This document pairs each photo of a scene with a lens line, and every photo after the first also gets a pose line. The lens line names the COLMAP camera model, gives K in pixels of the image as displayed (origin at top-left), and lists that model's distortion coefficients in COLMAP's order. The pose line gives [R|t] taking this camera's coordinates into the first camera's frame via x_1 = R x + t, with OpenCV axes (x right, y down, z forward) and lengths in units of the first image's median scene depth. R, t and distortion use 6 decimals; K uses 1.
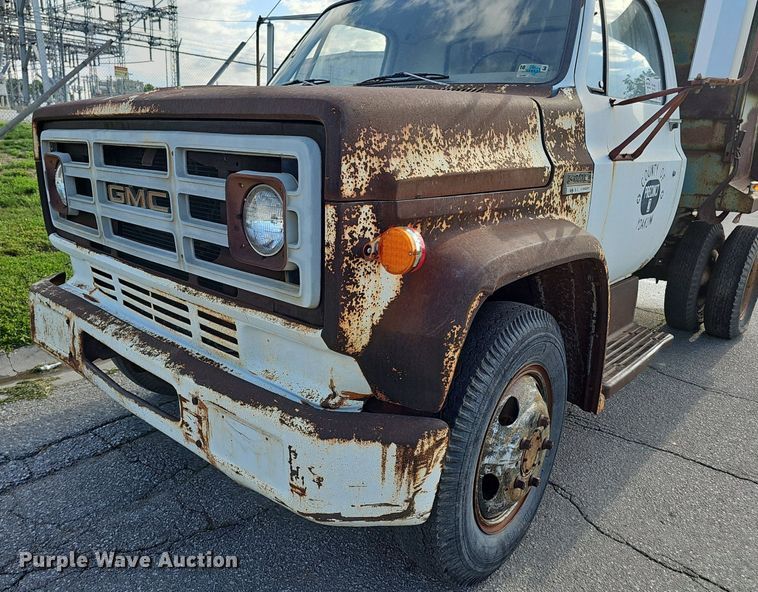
lens RADIAL K [[547.4, 0, 366.7], [0, 547.4, 313.3], [0, 0, 1]] dist [0.059483, -0.061877]
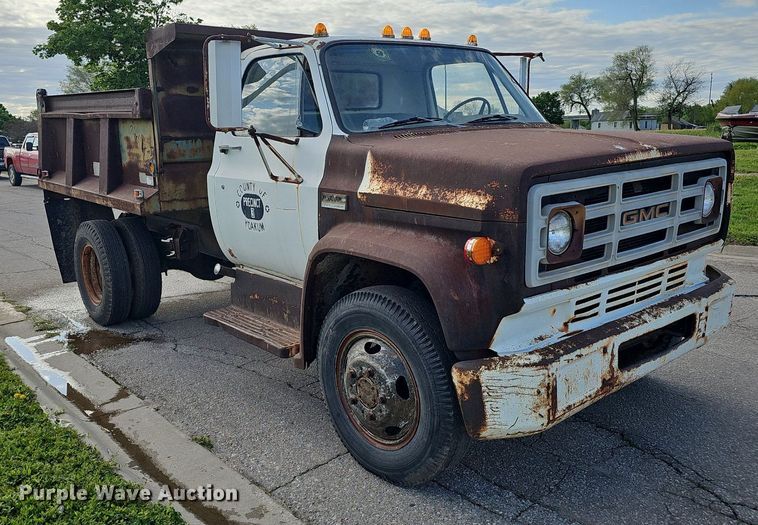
lens RADIAL K [[650.5, 0, 352.9], [0, 650.5, 269.5], [0, 0, 1]] dist [0.119854, -0.140539]
pose [[0.137750, -0.254725, 0.957152, -2.344176], [0.328322, 0.923471, 0.198510, -0.711905], [-0.934468, 0.286909, 0.210840, 1.493037]]
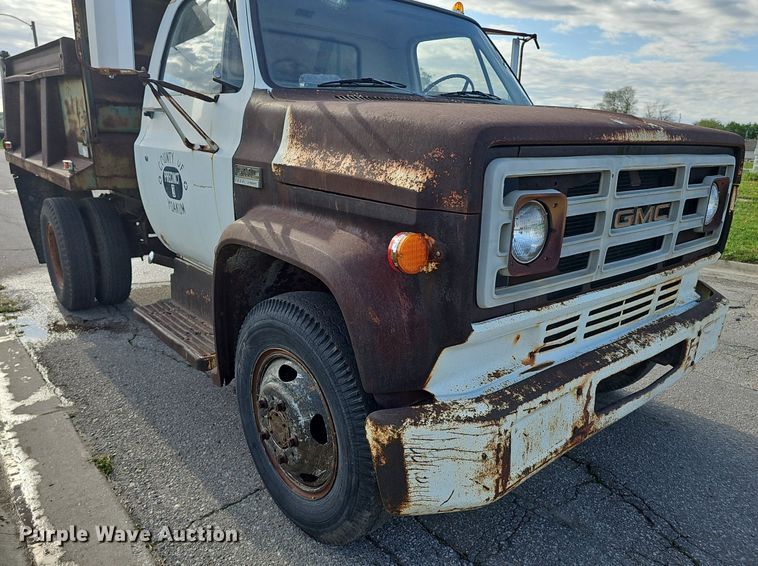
lens RADIAL K [[545.0, 0, 415.1], [0, 545.0, 309.9], [0, 0, 1]] dist [0.103662, -0.137457]
pose [[0.086936, -0.330320, 0.939857, -1.679586], [0.270197, 0.915884, 0.296902, -0.525920], [-0.958872, 0.228135, 0.168875, 1.396226]]
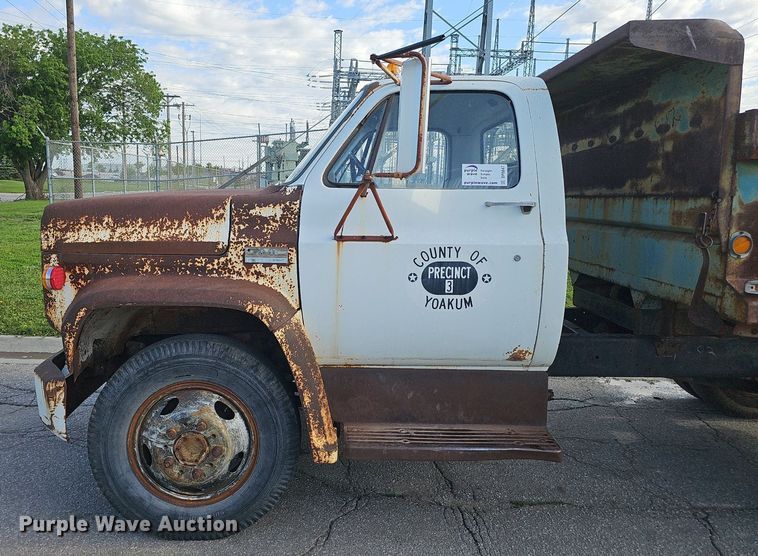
lens RADIAL K [[540.3, 0, 396.7], [0, 540.3, 289.4], [0, 0, 1]] dist [0.089304, -0.108516]
pose [[0.682884, 0.085725, -0.725480, 1.690078], [-0.215282, 0.972604, -0.087716, -0.120860], [0.698085, 0.216083, 0.682631, 0.385319]]
